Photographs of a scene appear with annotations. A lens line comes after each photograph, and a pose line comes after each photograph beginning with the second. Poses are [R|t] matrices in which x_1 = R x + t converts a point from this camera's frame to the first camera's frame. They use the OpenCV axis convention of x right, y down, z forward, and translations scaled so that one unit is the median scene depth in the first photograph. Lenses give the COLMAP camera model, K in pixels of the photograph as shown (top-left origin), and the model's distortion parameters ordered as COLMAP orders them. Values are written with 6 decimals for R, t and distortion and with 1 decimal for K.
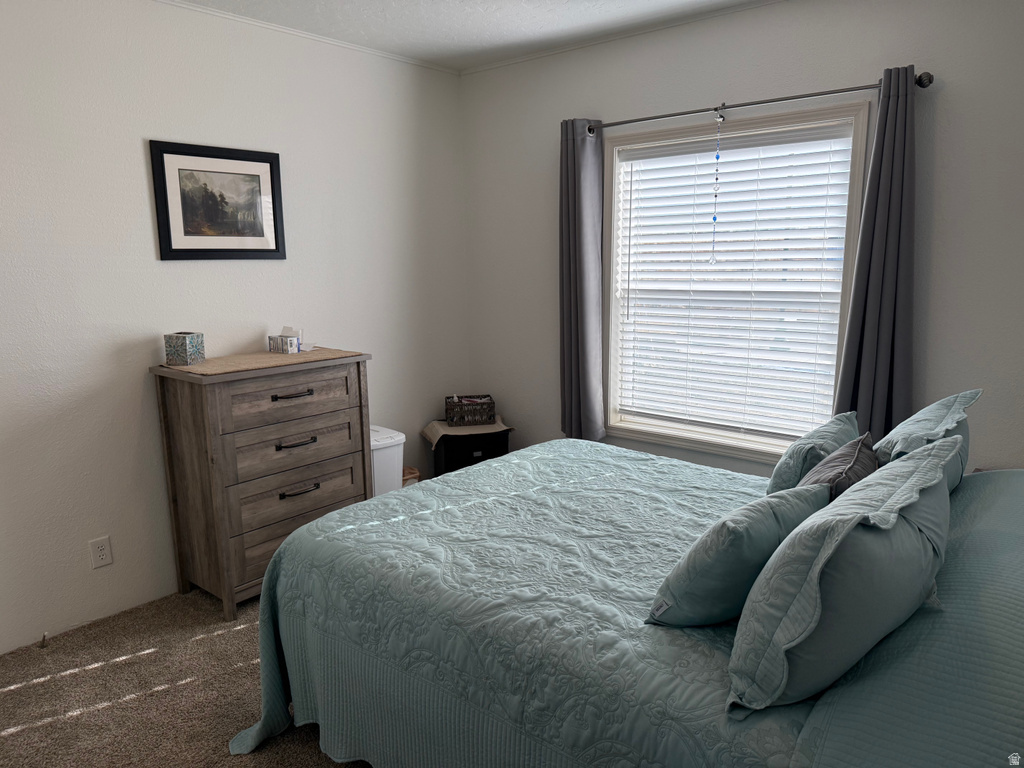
lens RADIAL K [[717.7, 0, 511.9], [0, 717.7, 383.9], [0, 0, 1]] dist [0.065727, -0.091186]
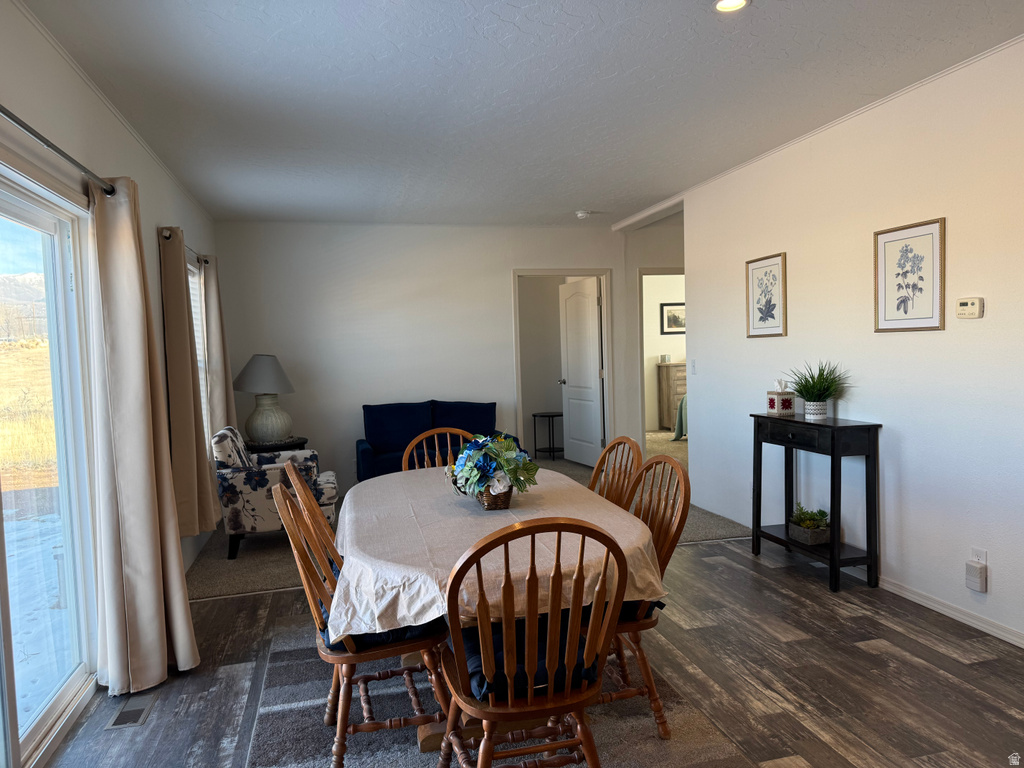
lens RADIAL K [[717.7, 0, 511.7], [0, 717.7, 385.2], [0, 0, 1]] dist [0.065727, -0.091186]
pose [[0.818331, 0.015979, -0.574525, 1.000406], [-0.082228, 0.992585, -0.089516, 0.473018], [0.568835, 0.120496, 0.813577, -2.375123]]
